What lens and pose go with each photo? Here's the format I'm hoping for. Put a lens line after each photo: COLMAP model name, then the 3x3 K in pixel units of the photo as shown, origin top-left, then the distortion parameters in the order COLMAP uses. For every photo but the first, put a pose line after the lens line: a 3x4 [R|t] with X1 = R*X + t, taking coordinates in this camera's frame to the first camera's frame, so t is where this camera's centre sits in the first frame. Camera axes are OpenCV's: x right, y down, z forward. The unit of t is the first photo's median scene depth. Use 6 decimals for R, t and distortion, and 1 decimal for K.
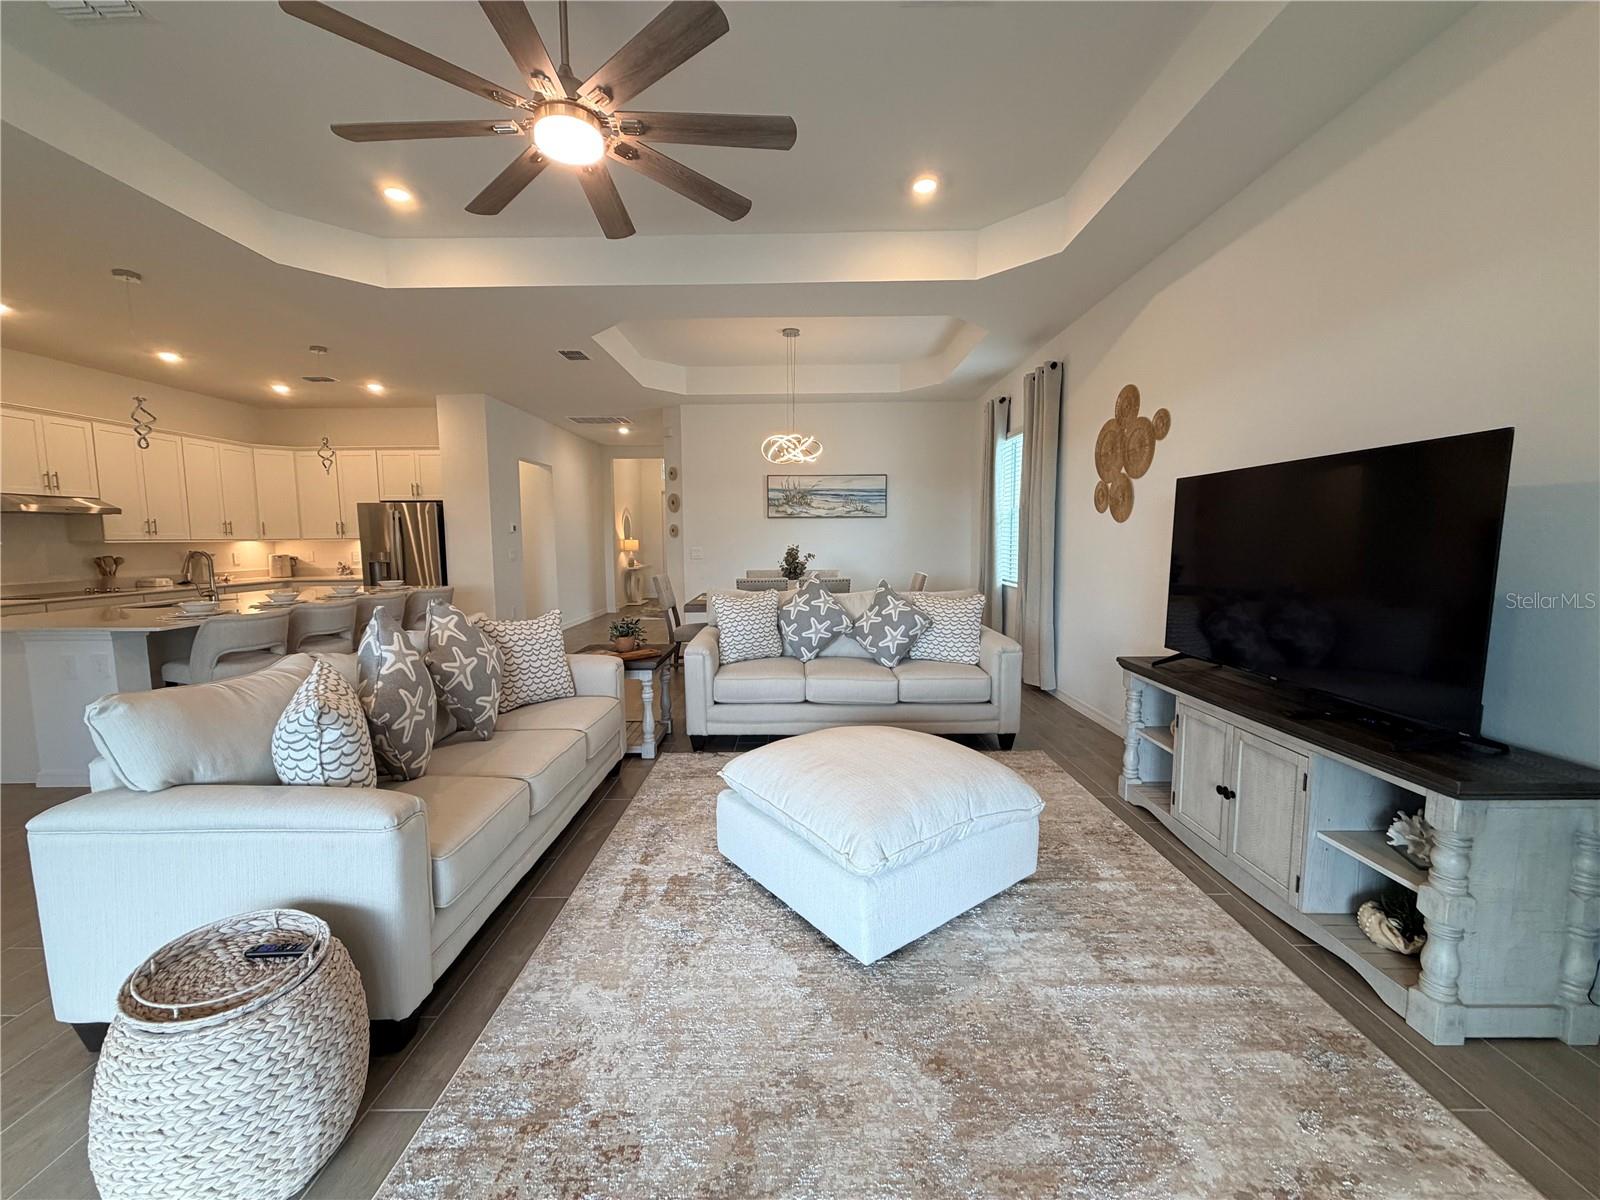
lens RADIAL K [[637.5, 0, 793.2], [0, 637.5, 596.8], [0, 0, 1]] dist [0.000756, -0.000159]
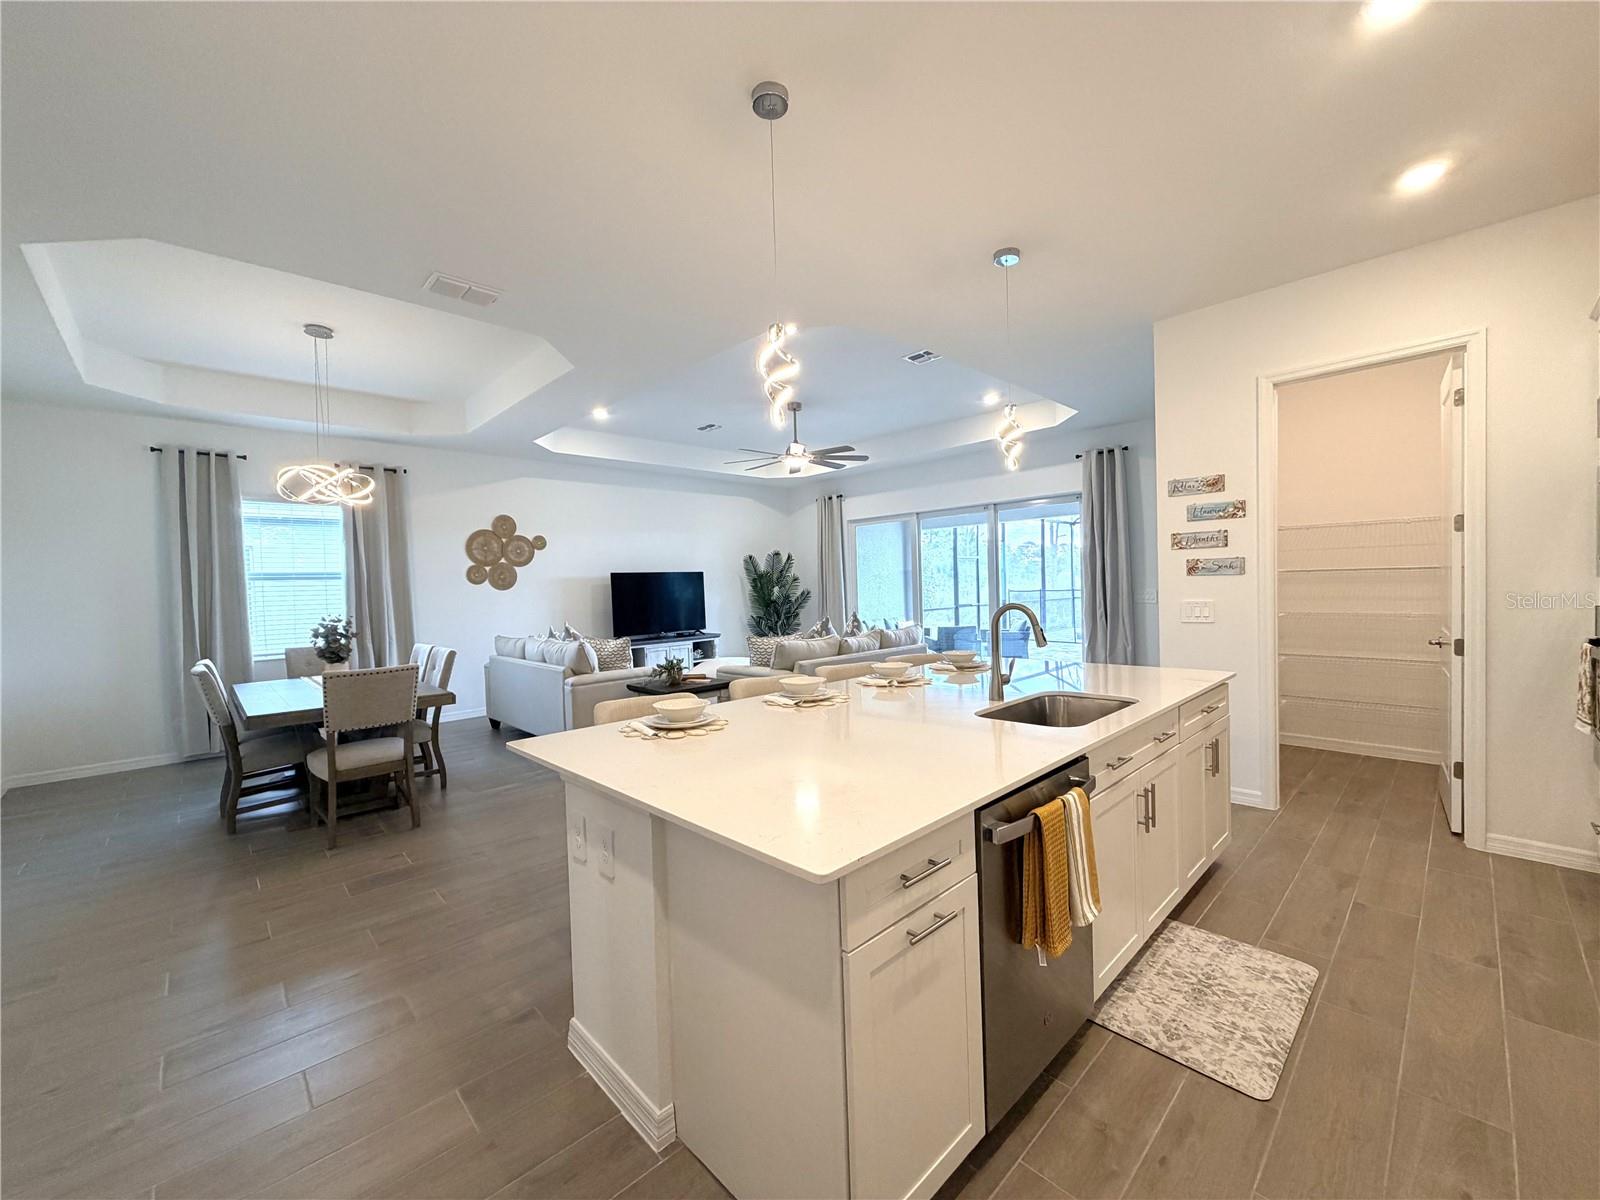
lens RADIAL K [[637.5, 0, 796.2], [0, 637.5, 599.9], [0, 0, 1]] dist [0.000756, -0.000159]
pose [[-0.698003, 0.012824, 0.715980, -1.285074], [0.102917, 0.991256, 0.082579, -0.150332], [-0.708660, 0.131326, -0.693220, 1.624048]]
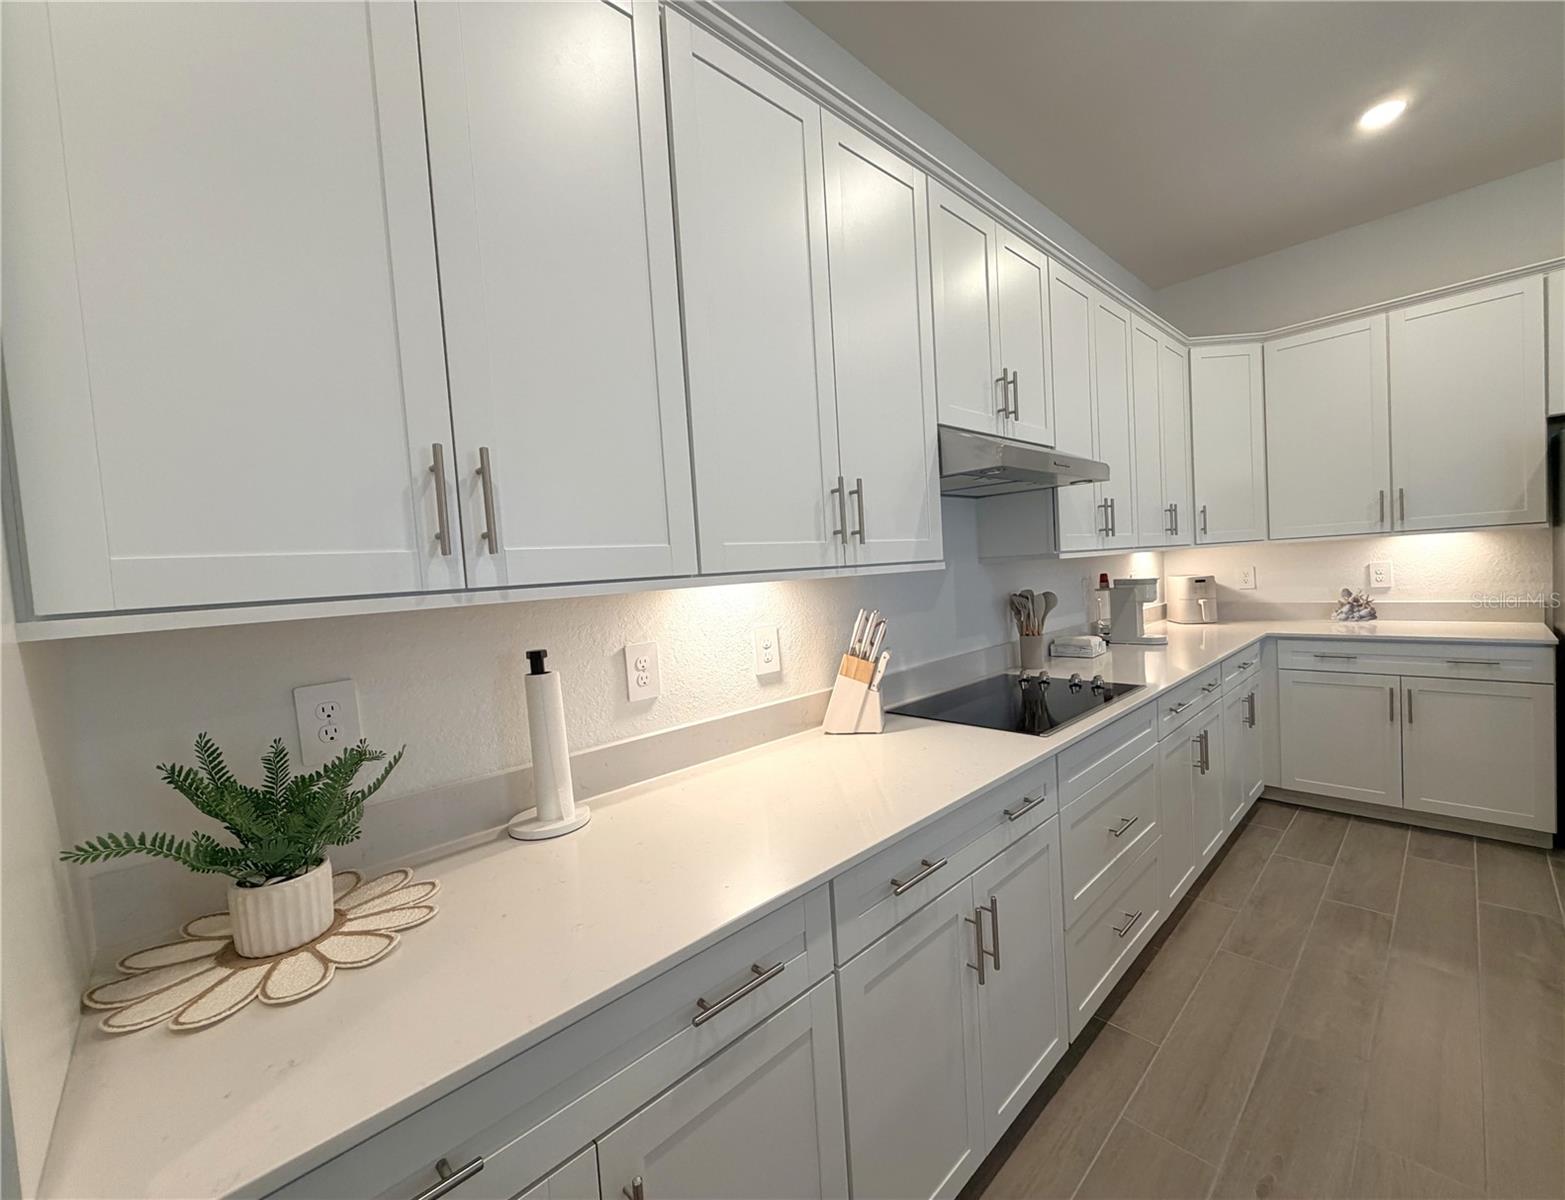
lens RADIAL K [[633.7, 0, 788.4], [0, 633.7, 599.6], [0, 0, 1]] dist [-0.003165, -0.000306]
pose [[0.695992, -0.000700, -0.718049, -1.228290], [-0.011354, 0.999864, -0.011980, -0.070539], [0.717959, 0.016491, 0.695890, 0.812910]]
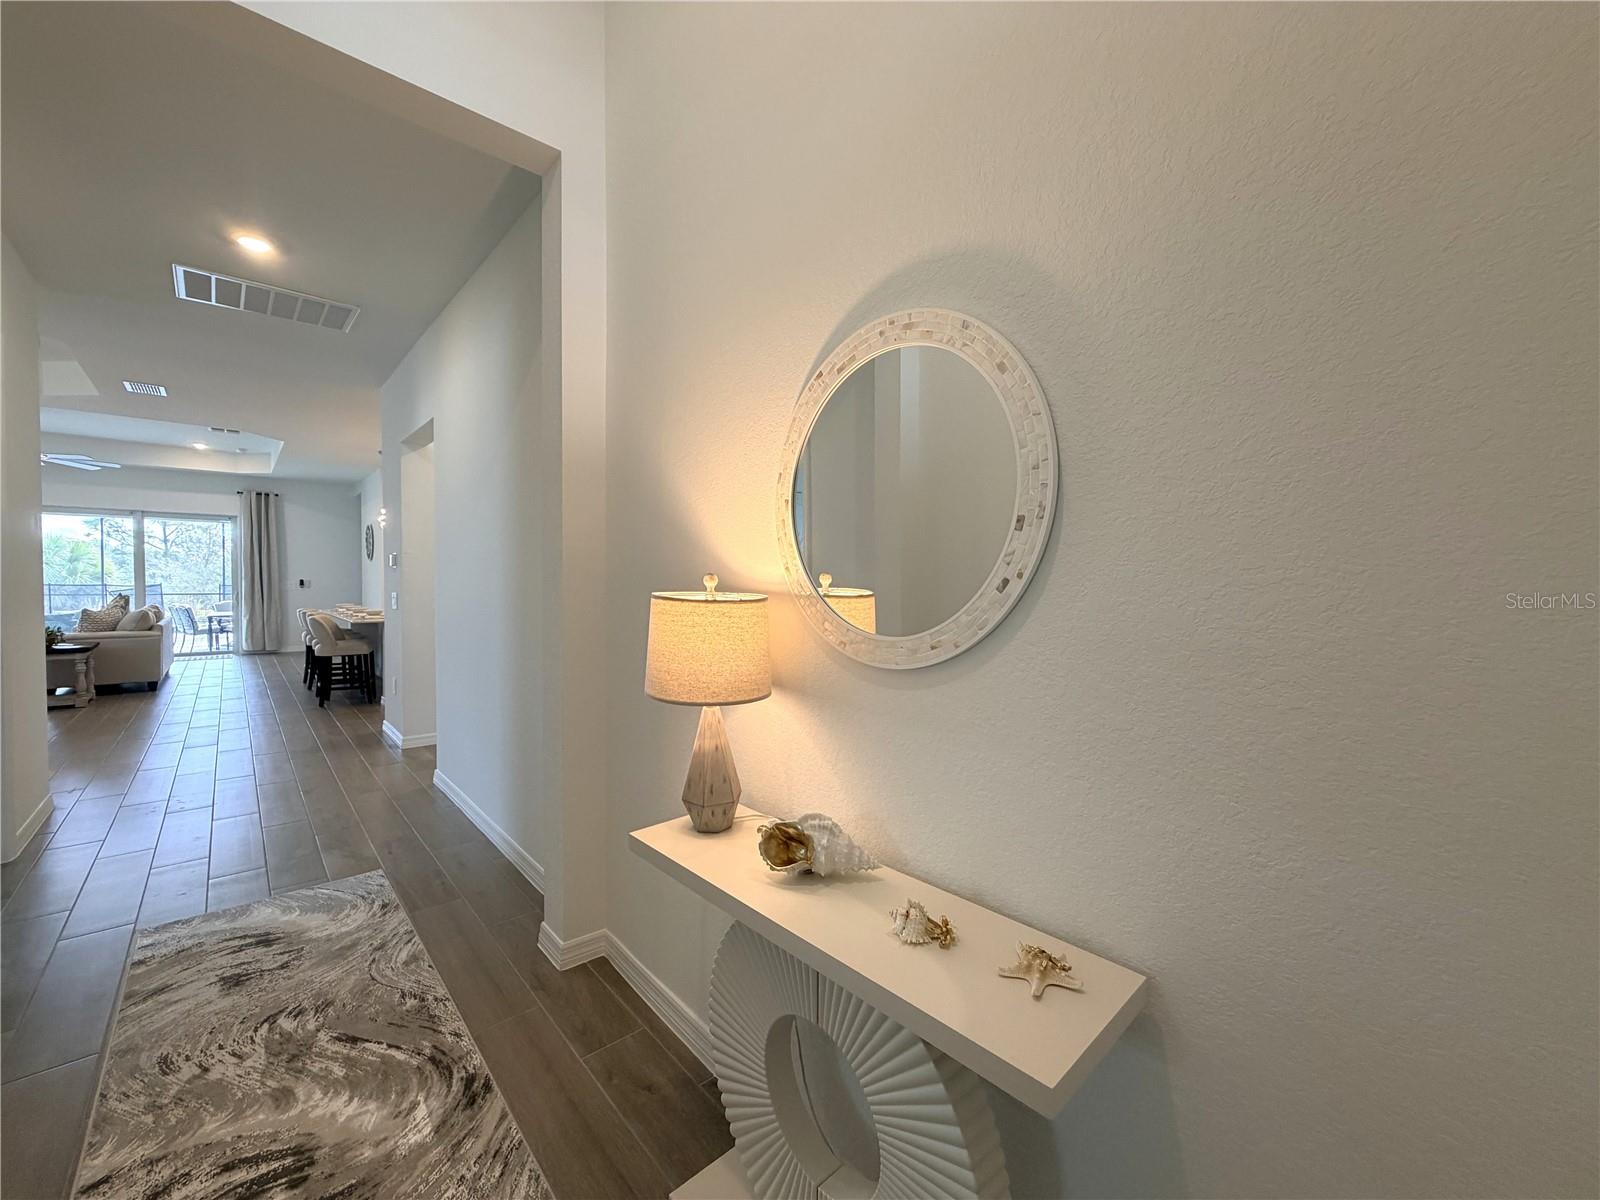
lens RADIAL K [[637.5, 0, 789.0], [0, 637.5, 598.4], [0, 0, 1]] dist [0.000756, -0.000159]
pose [[-0.743896, 0.020850, -0.667970, -0.550672], [-0.066342, 0.992272, 0.104856, -0.298671], [0.664995, 0.122316, -0.736764, 3.193861]]
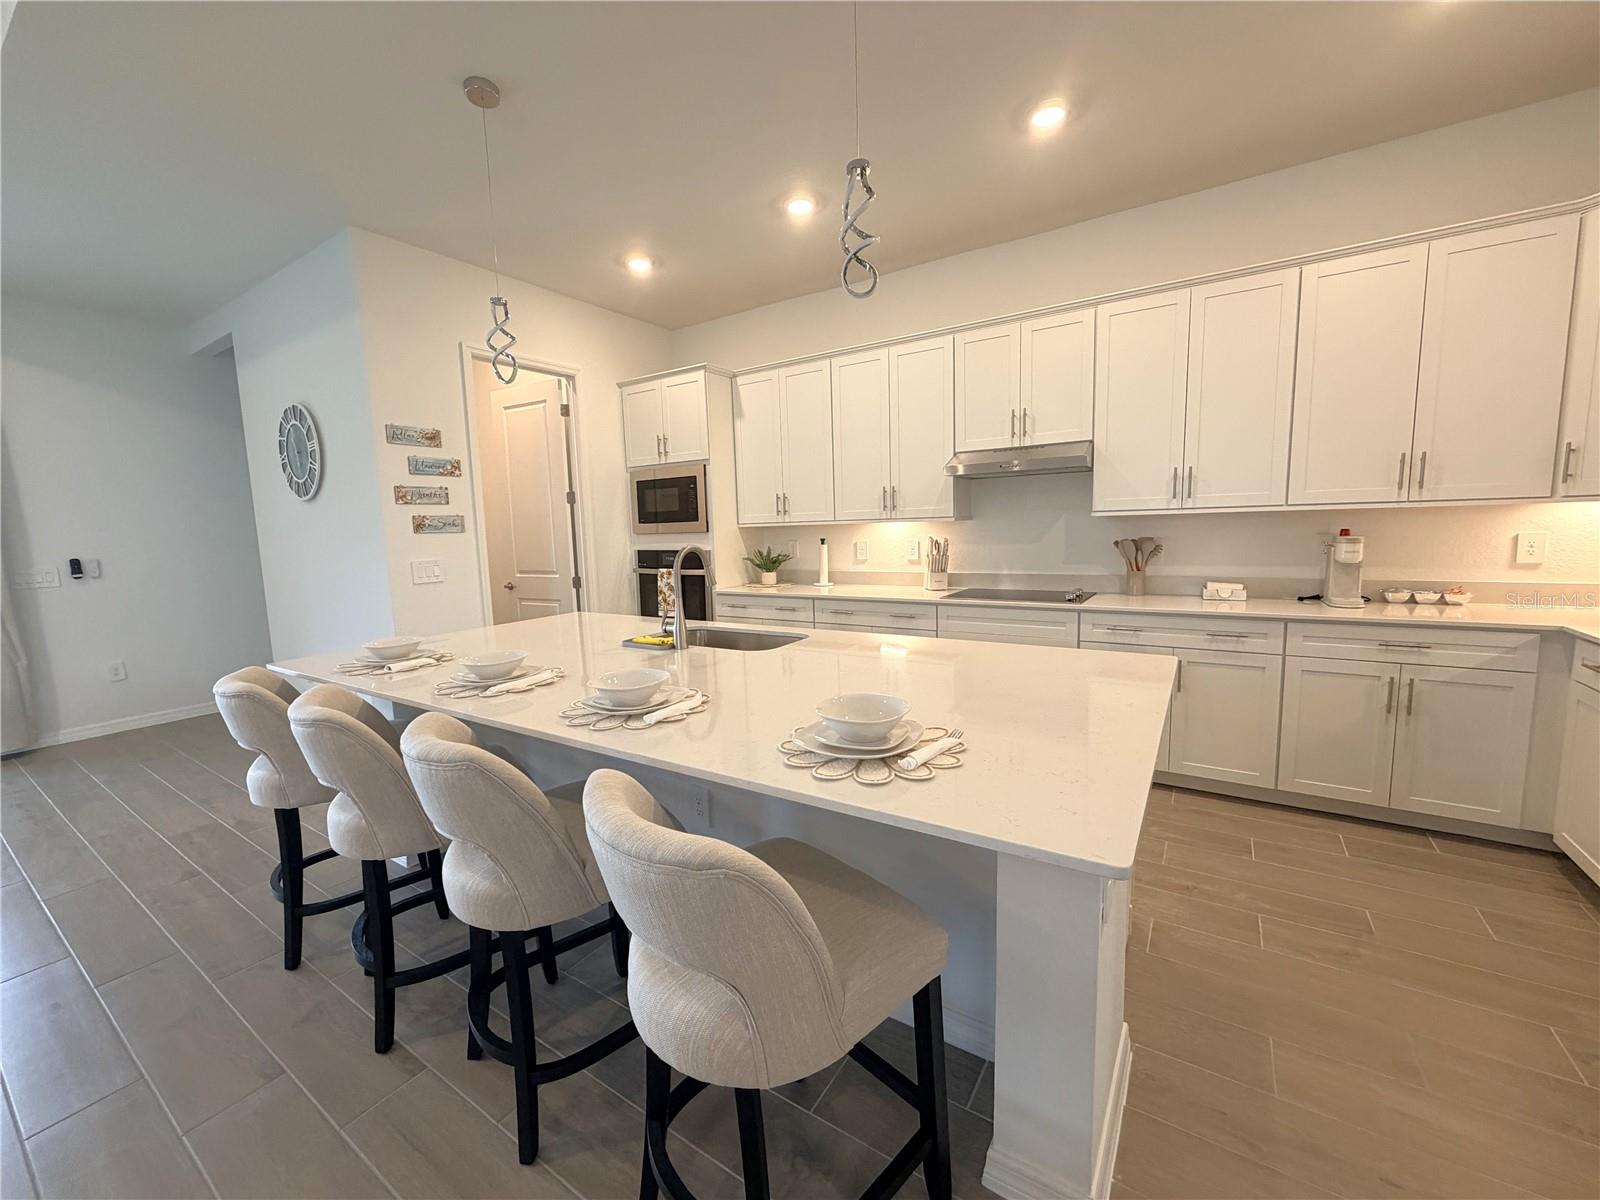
lens RADIAL K [[637.5, 0, 793.5], [0, 637.5, 597.8], [0, 0, 1]] dist [0.000756, -0.000159]
pose [[-0.542290, 0.122430, -0.831223, -0.578375], [-0.042839, 0.984010, 0.172882, -0.134911], [0.839098, 0.129361, -0.528375, 1.466322]]
